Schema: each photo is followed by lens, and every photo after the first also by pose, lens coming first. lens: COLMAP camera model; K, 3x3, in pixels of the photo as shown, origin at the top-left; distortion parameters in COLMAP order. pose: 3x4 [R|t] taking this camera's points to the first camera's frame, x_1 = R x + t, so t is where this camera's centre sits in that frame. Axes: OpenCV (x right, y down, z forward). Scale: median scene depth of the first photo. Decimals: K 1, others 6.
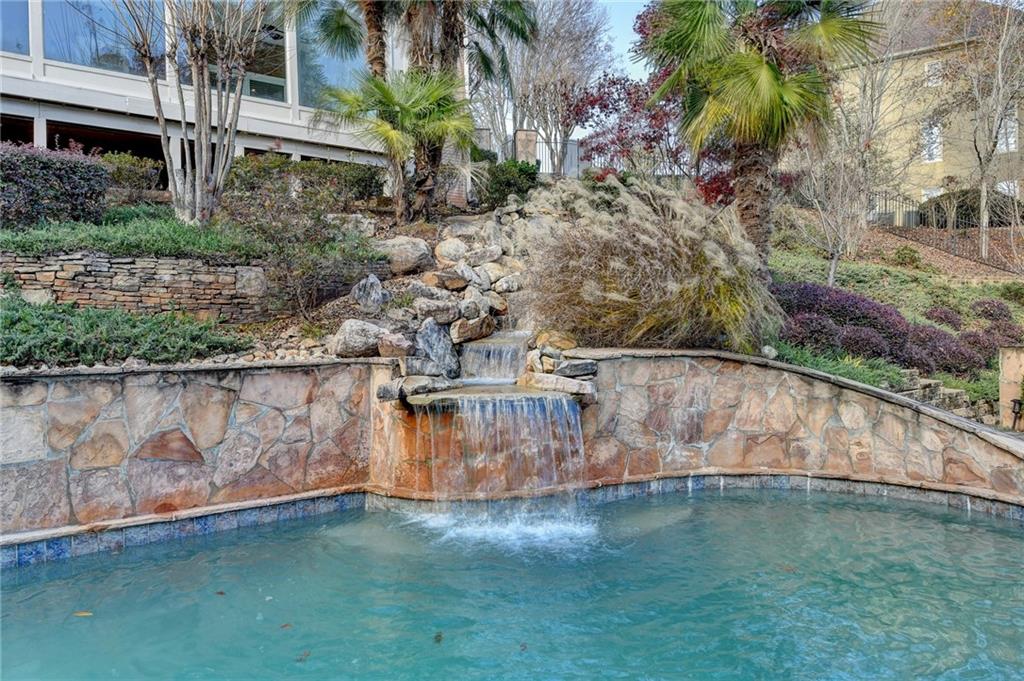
lens RADIAL K [[693.3, 0, 511.7], [0, 693.3, 329.3], [0, 0, 1]] dist [0.009052, 0.003196]
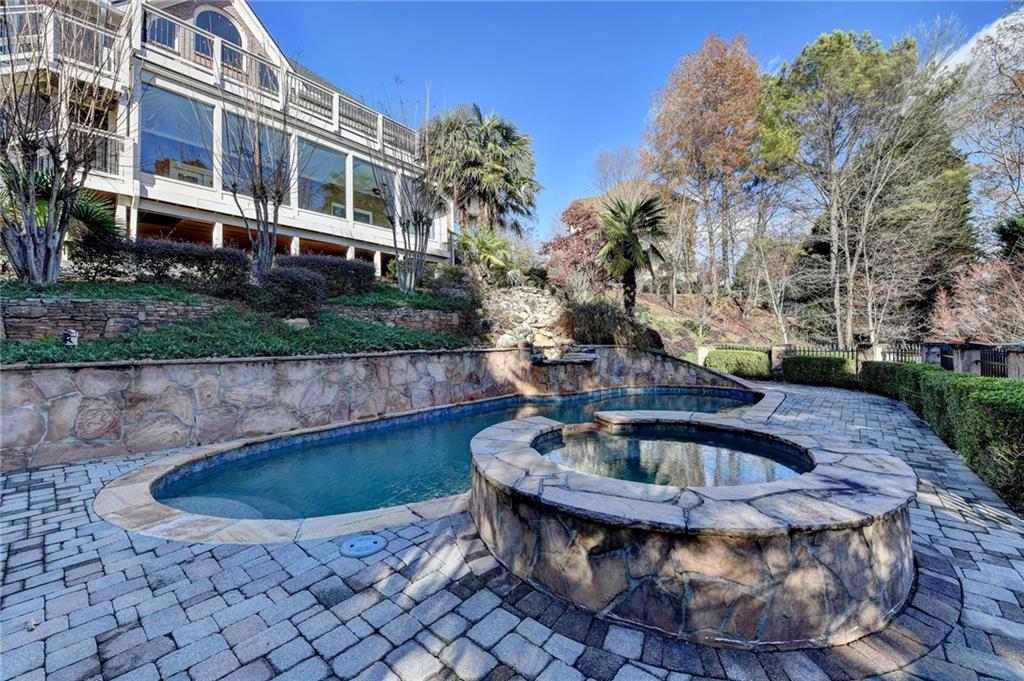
lens RADIAL K [[404.5, 0, 512.0], [0, 404.5, 340.5], [0, 0, 1]] dist [-0.001010, -0.000031]
pose [[0.966649, -0.000791, 0.256103, -0.634673], [0.002305, 0.999982, -0.005613, 0.020597], [-0.256094, 0.006016, 0.966633, -0.550033]]
